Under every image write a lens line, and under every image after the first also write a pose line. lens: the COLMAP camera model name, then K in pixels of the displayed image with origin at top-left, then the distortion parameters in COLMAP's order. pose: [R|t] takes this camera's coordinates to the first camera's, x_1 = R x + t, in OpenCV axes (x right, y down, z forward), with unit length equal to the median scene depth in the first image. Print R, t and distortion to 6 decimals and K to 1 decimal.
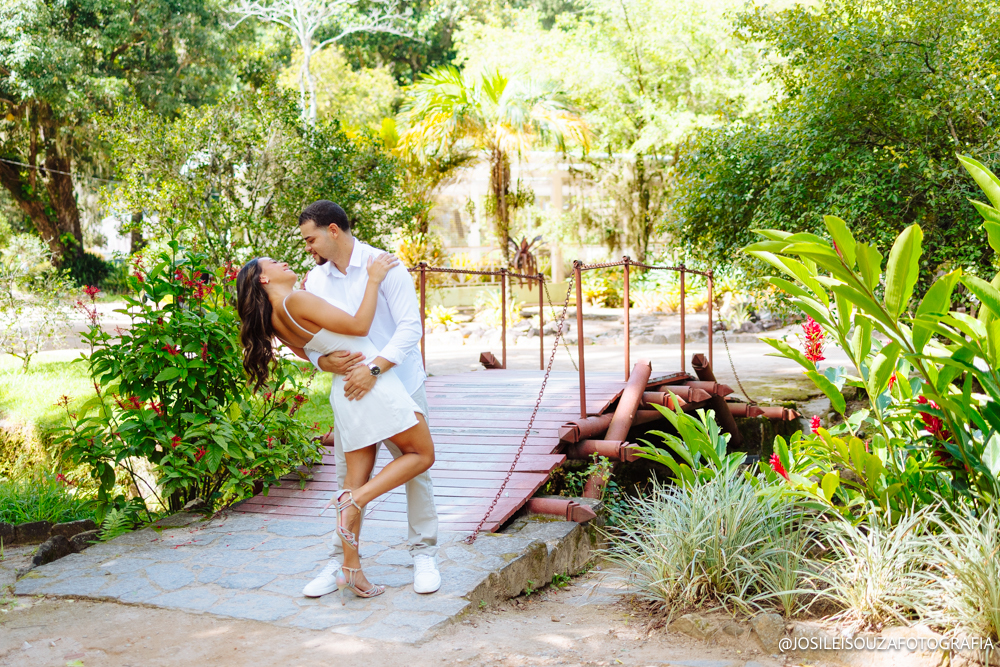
lens RADIAL K [[1134.3, 0, 531.1], [0, 1134.3, 335.1], [0, 0, 1]] dist [-0.002107, 0.000591]
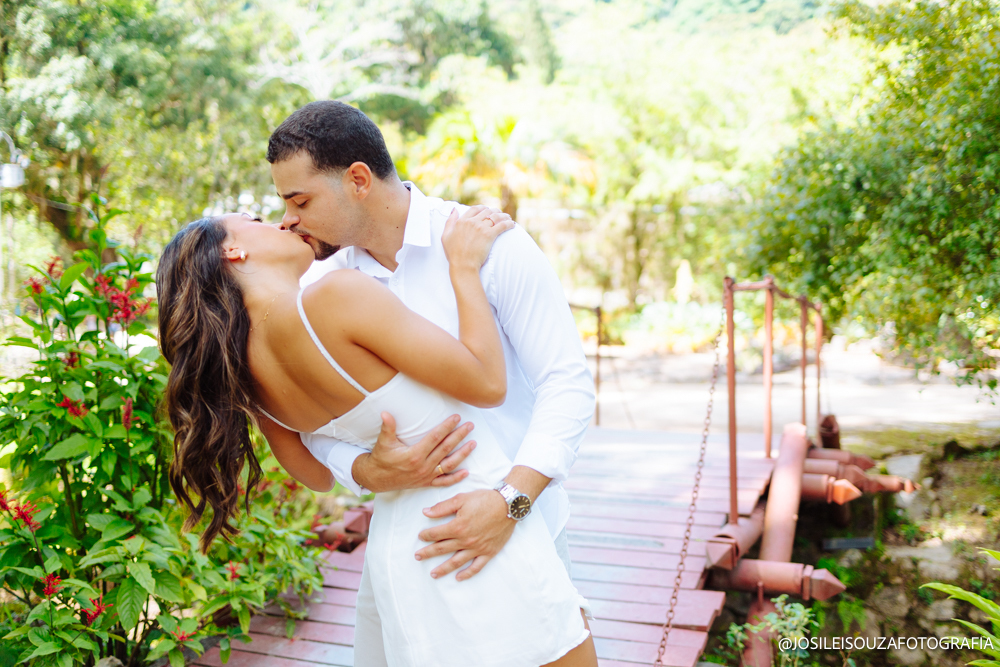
lens RADIAL K [[992.9, 0, 500.0], [0, 992.9, 333.5], [0, 0, 1]] dist [-0.003737, -0.001545]
pose [[0.999662, 0.022233, -0.013453, -0.081469], [-0.022694, 0.999126, -0.035109, -0.011319], [0.012661, 0.035403, 0.999293, 0.442807]]
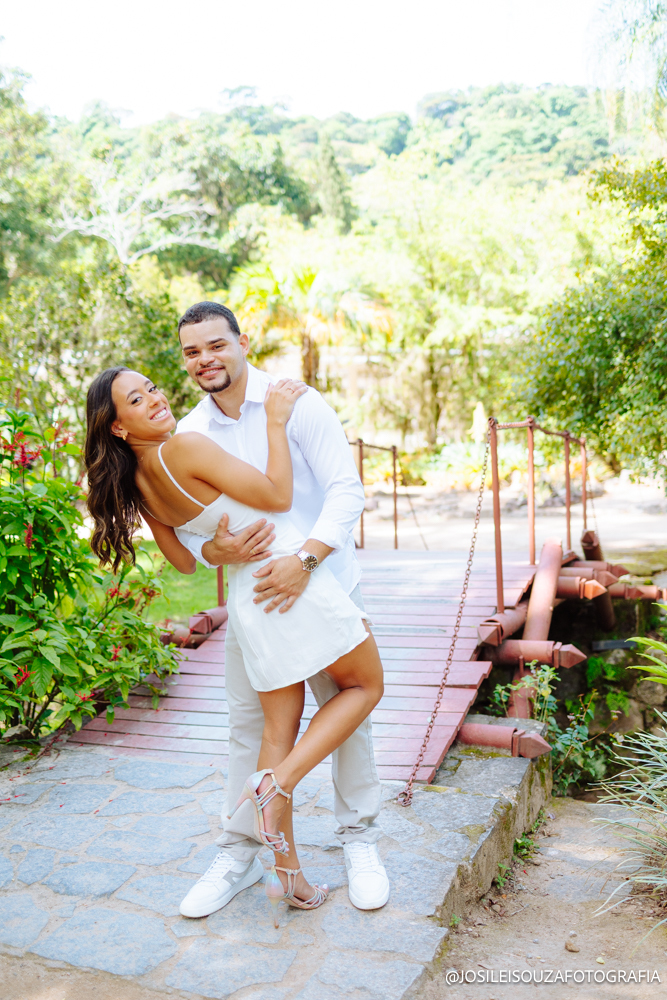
lens RADIAL K [[980.3, 0, 333.5], [0, 980.3, 500.0], [0, 0, 1]] dist [0.008161, 0.007138]
pose [[0.999837, -0.007113, 0.016619, -0.085356], [0.007327, 0.999891, -0.012857, 0.000989], [-0.016526, 0.012977, 0.999779, 0.305940]]
